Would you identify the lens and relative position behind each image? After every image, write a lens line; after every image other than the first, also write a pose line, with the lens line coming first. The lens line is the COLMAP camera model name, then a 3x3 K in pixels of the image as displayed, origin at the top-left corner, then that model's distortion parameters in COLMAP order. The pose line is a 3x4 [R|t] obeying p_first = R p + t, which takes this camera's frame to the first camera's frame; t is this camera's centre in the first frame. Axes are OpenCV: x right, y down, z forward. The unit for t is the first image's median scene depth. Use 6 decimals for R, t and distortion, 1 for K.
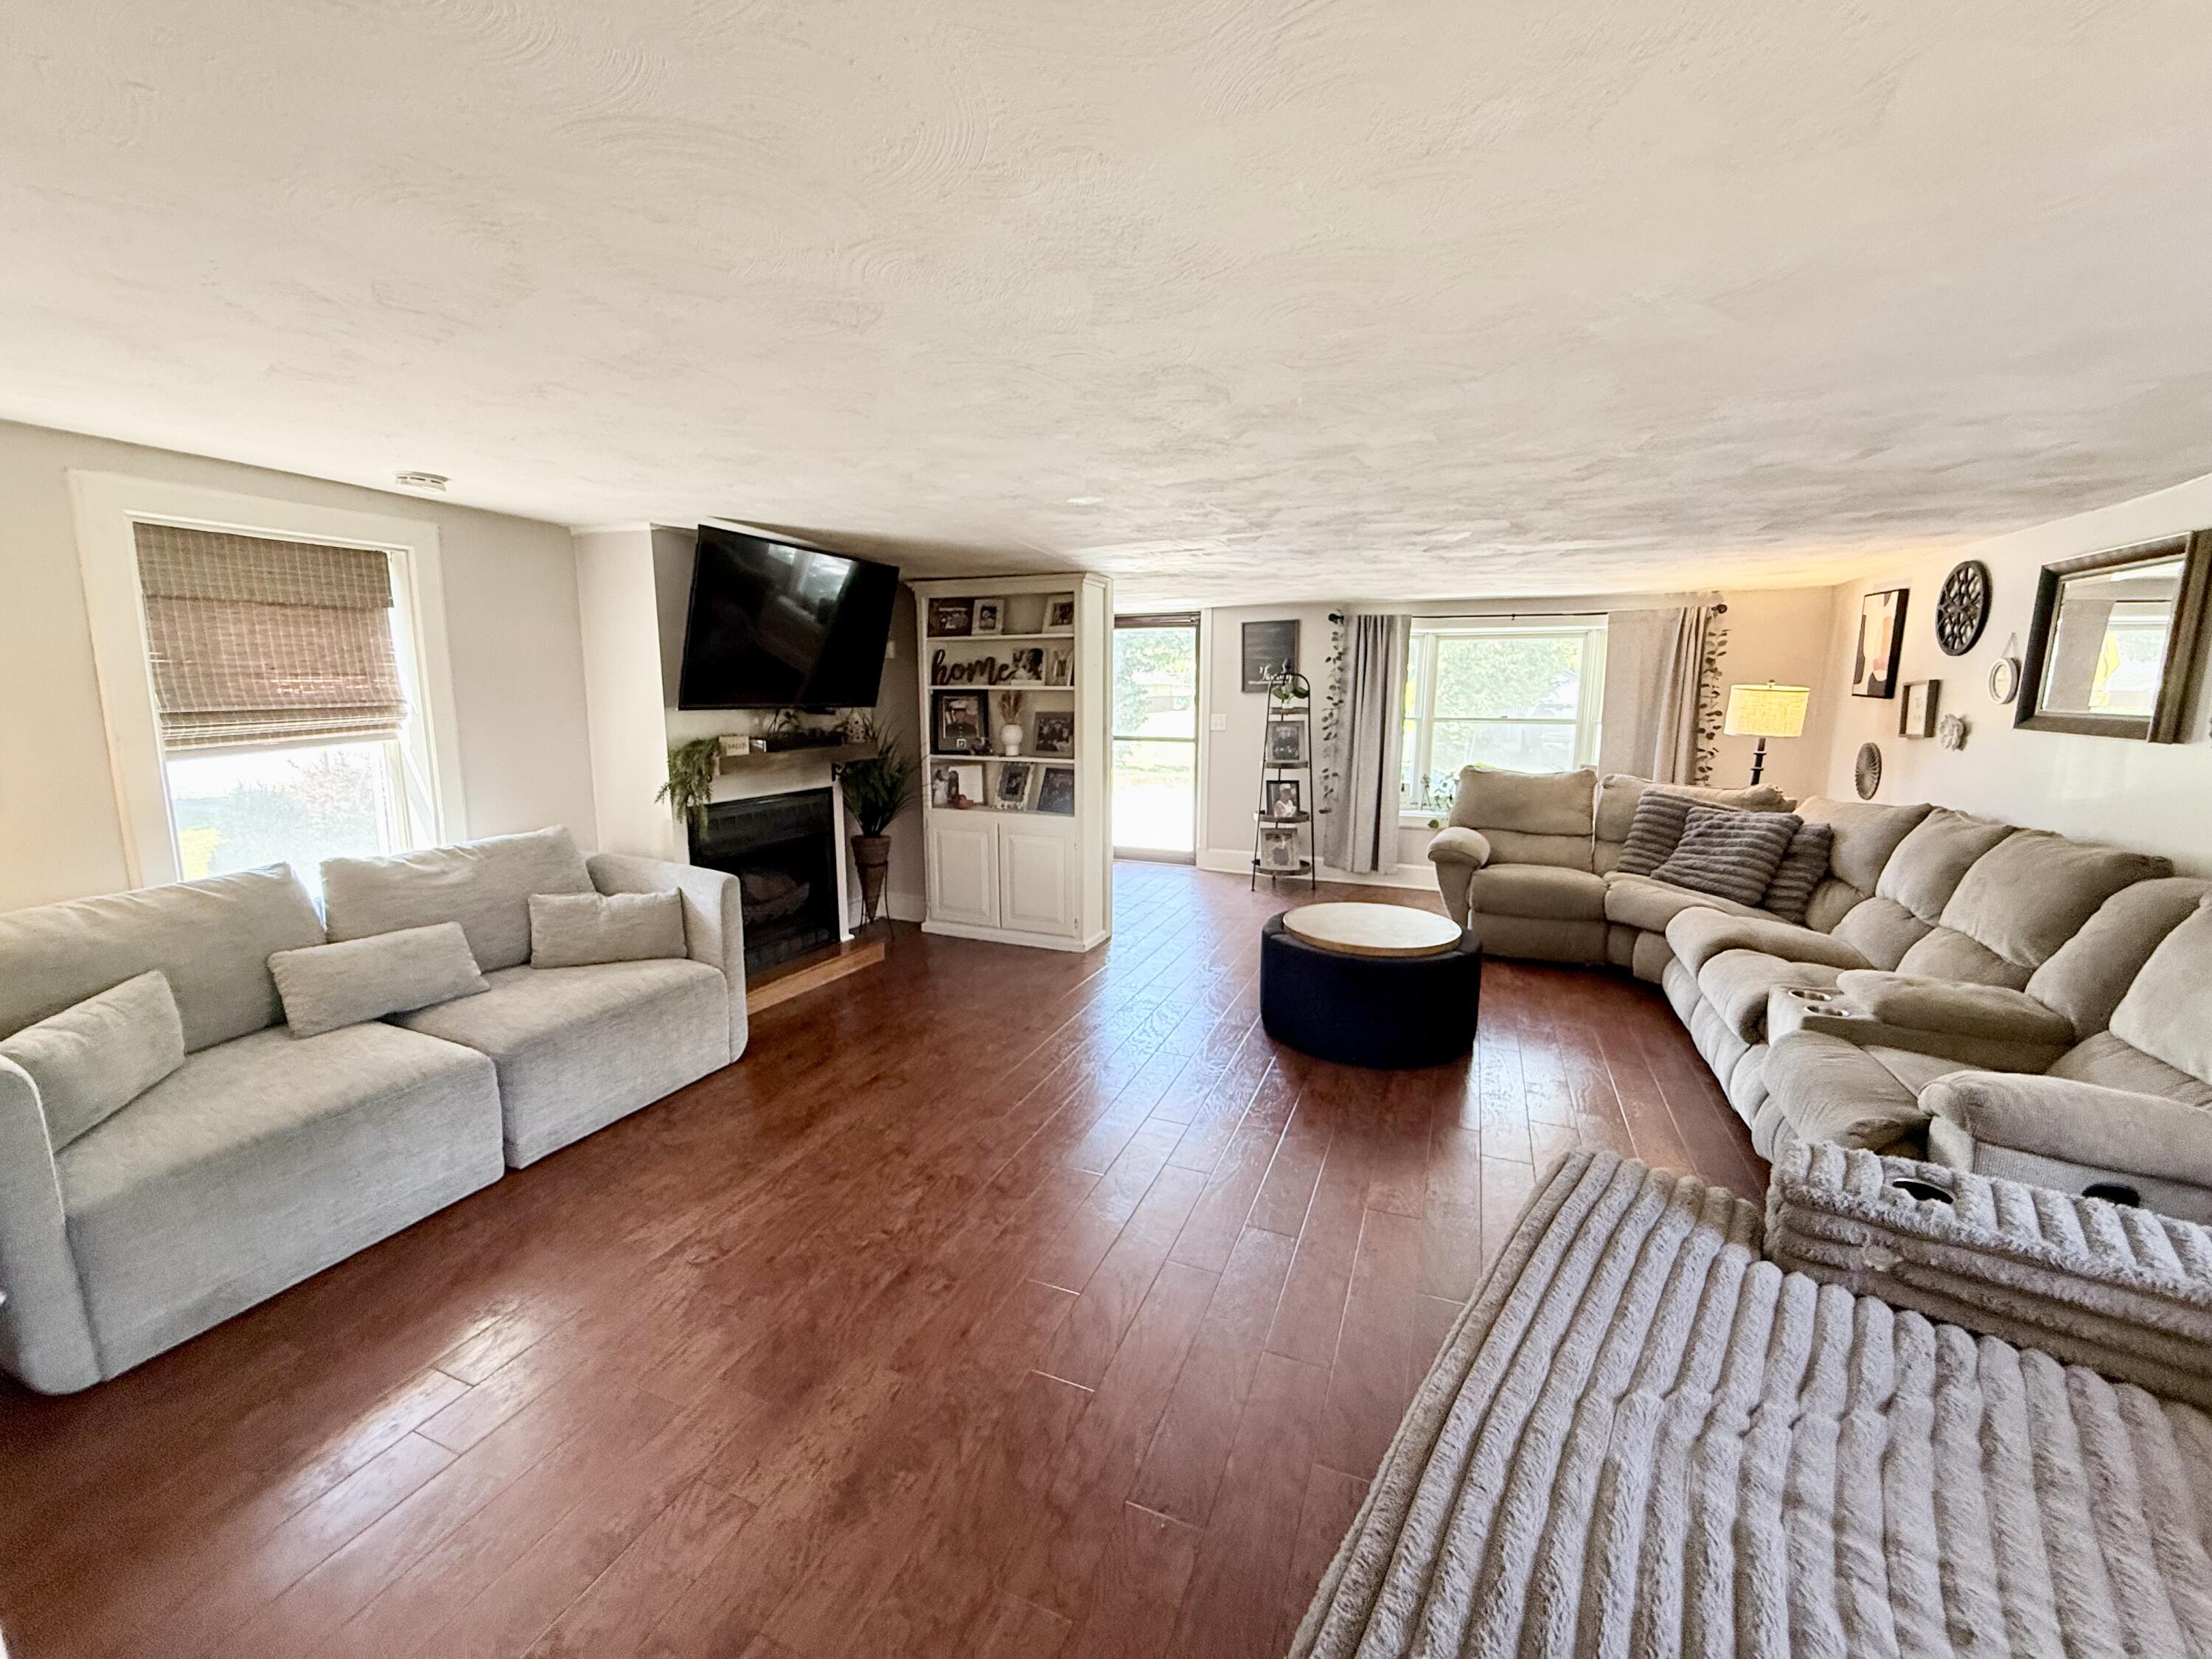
lens RADIAL K [[879.2, 0, 1103.1], [0, 879.2, 831.2], [0, 0, 1]] dist [0.000111, -0.000071]
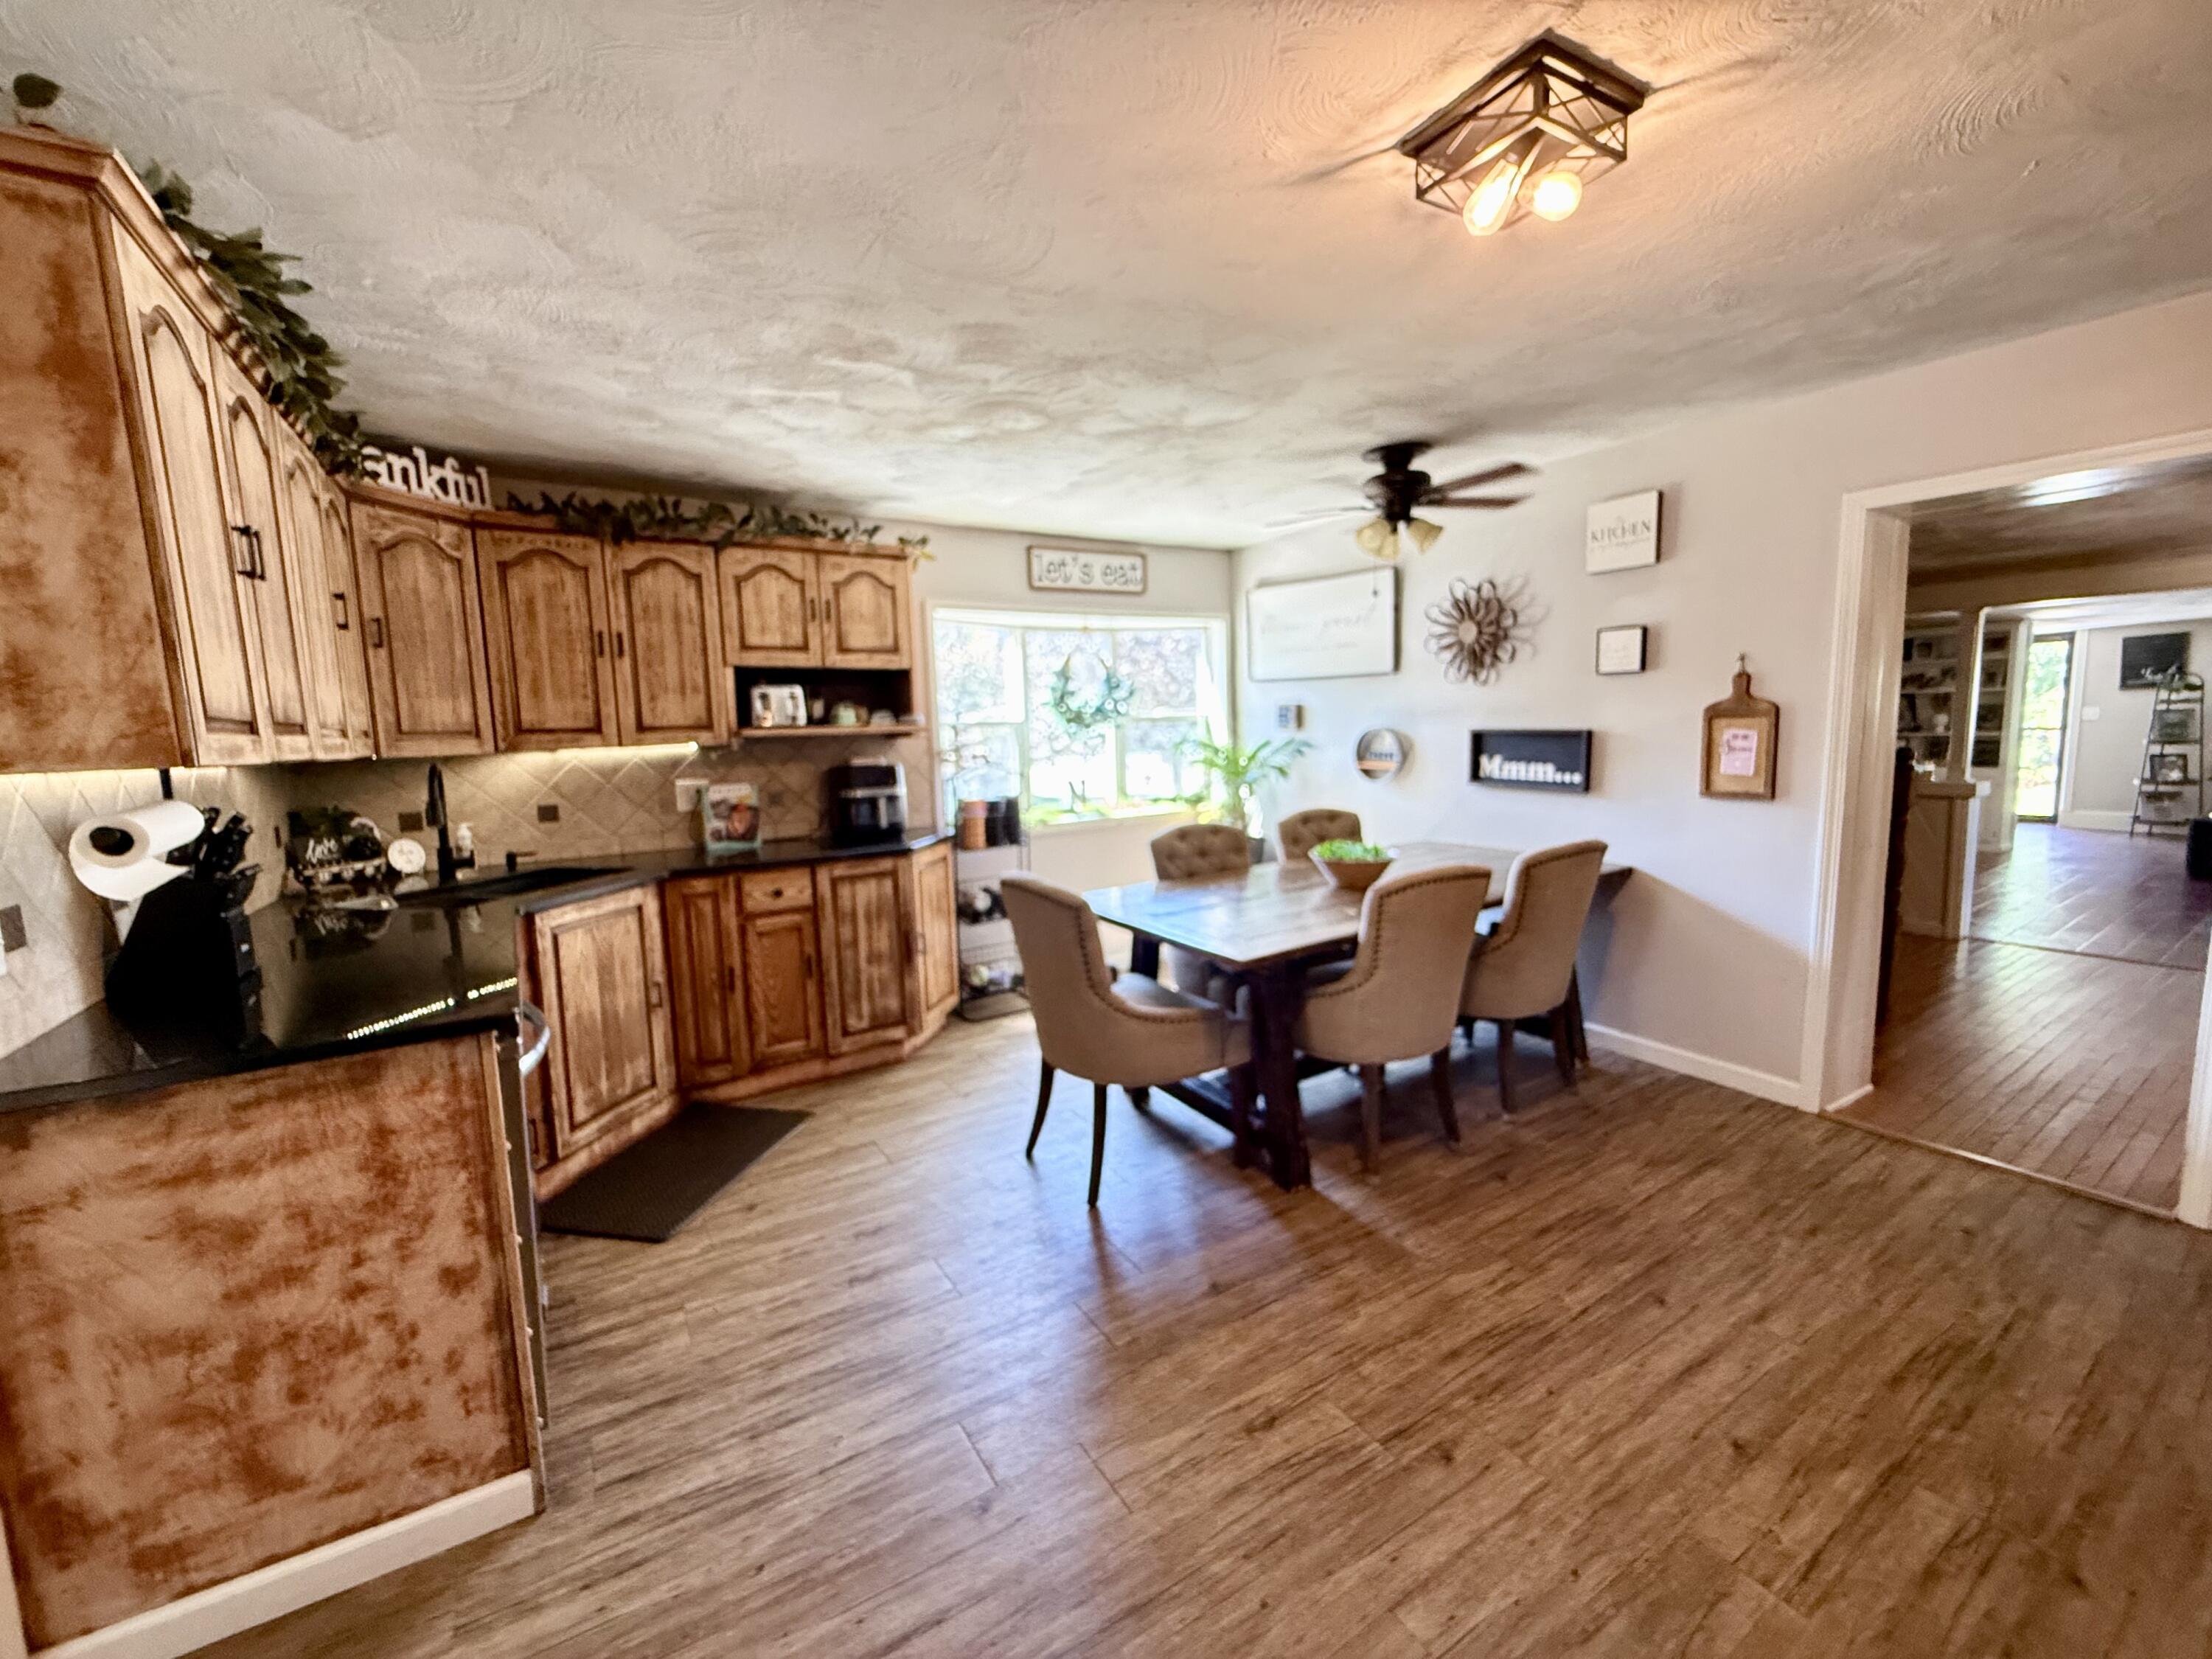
lens RADIAL K [[879.2, 0, 1106.3], [0, 879.2, 830.7], [0, 0, 1]] dist [0.000111, -0.000071]
pose [[0.822836, 0.043647, -0.566600, -0.352114], [-0.062216, 0.997972, -0.013475, 0.172586], [0.564862, 0.046340, 0.823883, -0.973640]]
